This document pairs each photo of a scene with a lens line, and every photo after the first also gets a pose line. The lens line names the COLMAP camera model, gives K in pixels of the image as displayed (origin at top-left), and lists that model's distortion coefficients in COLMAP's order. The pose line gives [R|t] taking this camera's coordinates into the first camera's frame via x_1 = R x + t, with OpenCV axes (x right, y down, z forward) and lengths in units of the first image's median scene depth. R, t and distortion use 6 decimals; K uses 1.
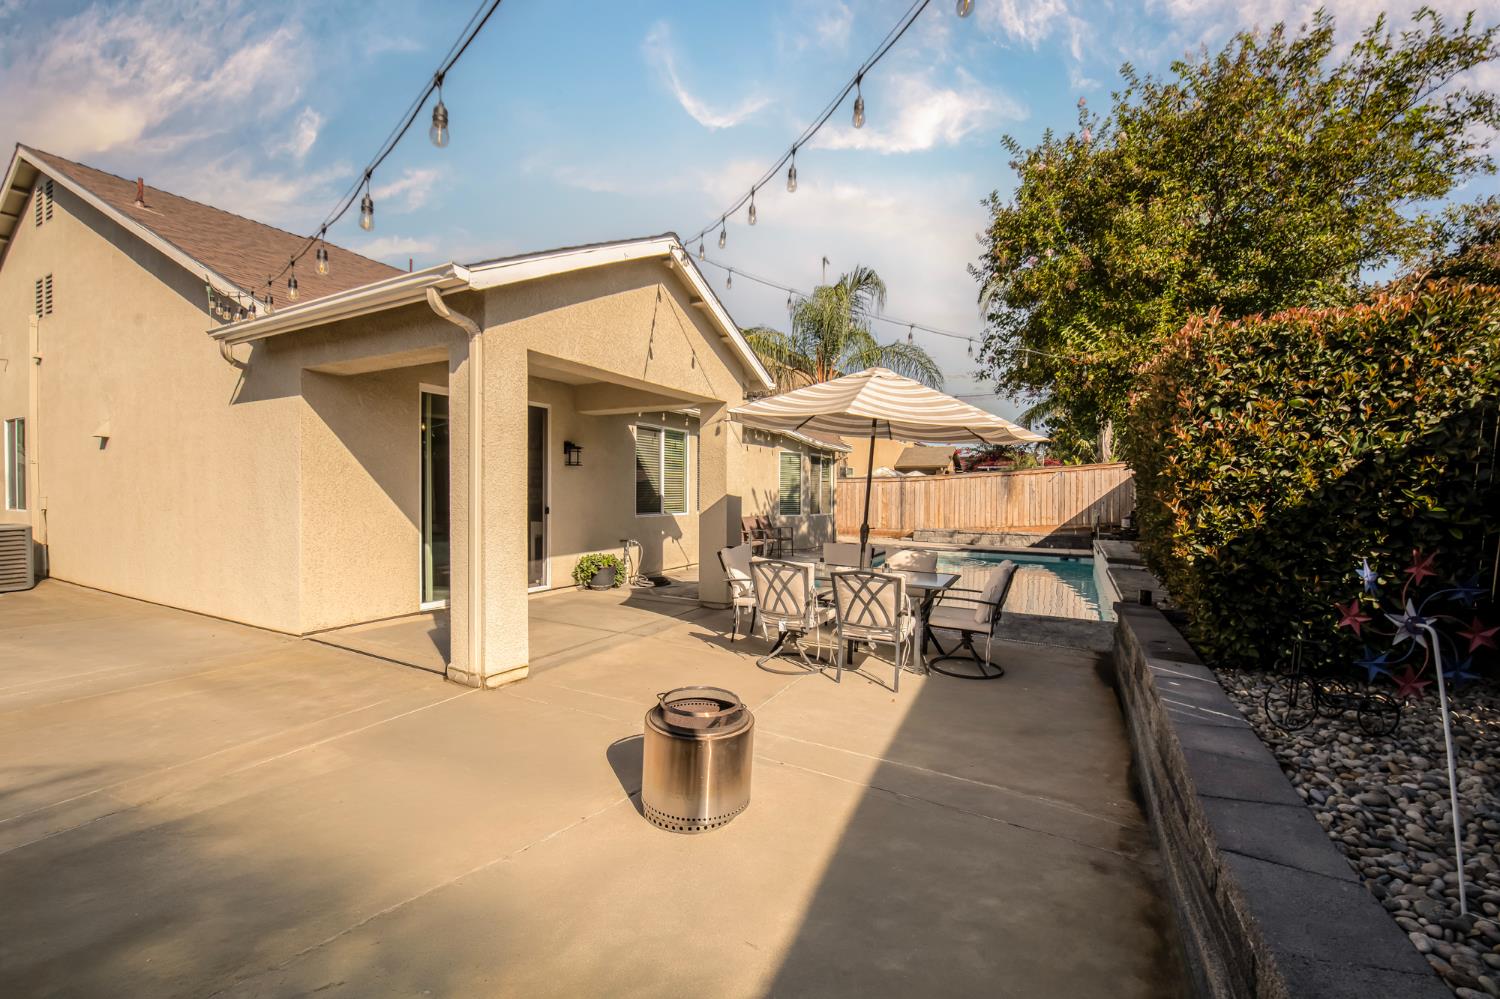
lens RADIAL K [[598.1, 0, 752.8], [0, 598.1, 488.0], [0, 0, 1]] dist [0.000151, -0.000005]
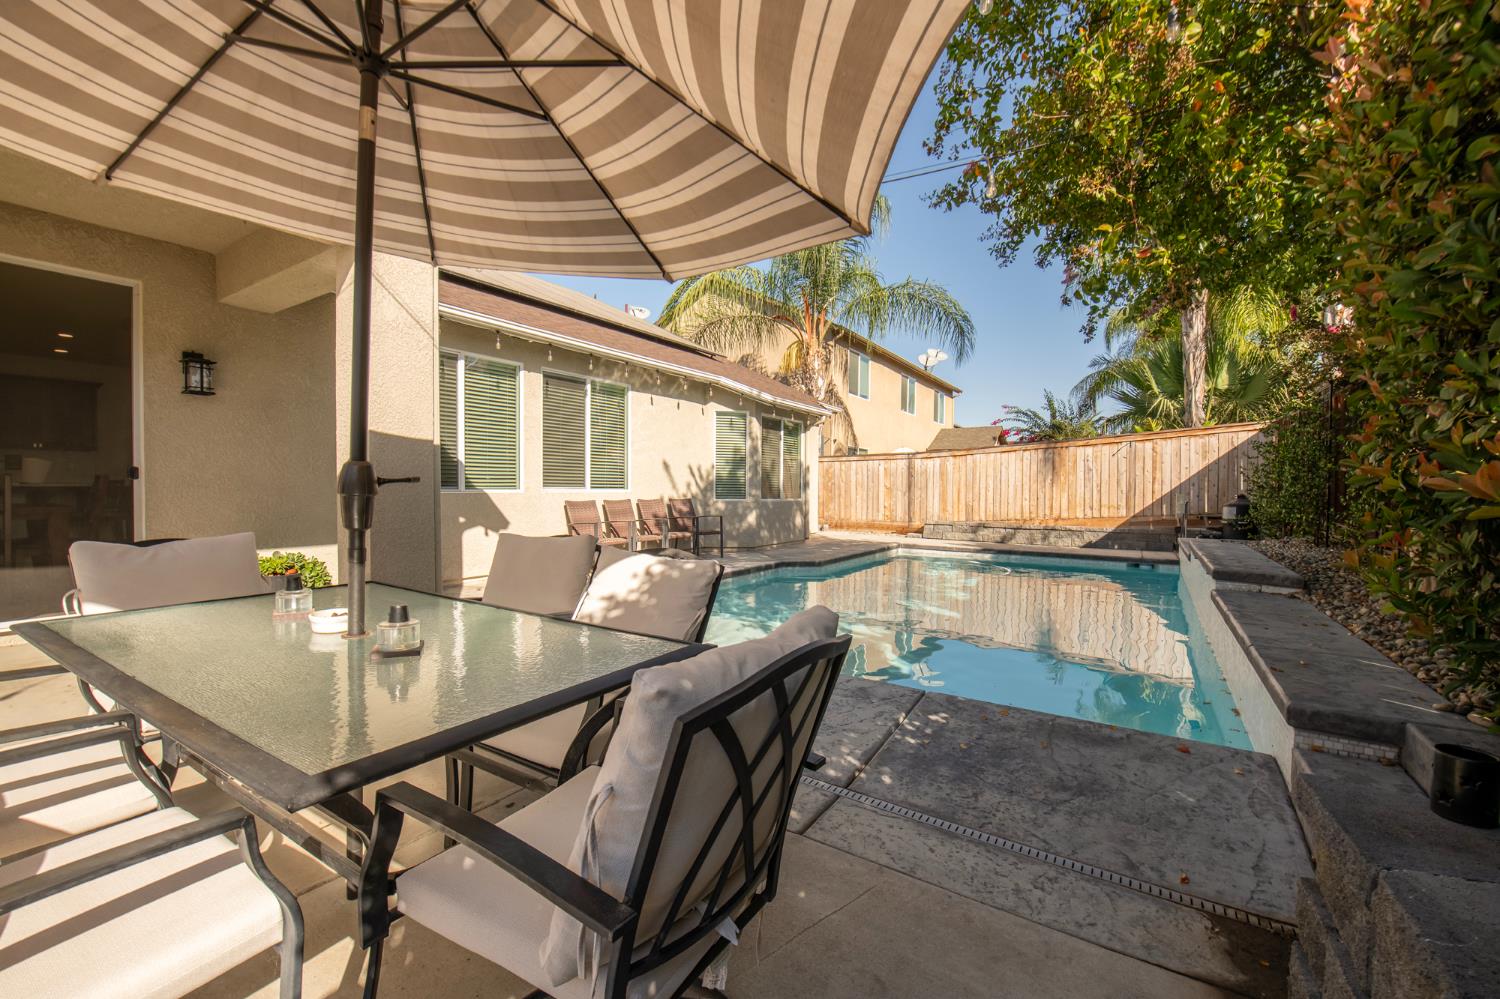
lens RADIAL K [[609.5, 0, 755.8], [0, 609.5, 488.3], [0, 0, 1]] dist [-0.001194, -0.000352]
pose [[0.996523, 0.000288, -0.083321, 0.147900], [0.000264, 0.999978, 0.006614, 0.025901], [0.083321, -0.006613, 0.996501, 0.269990]]
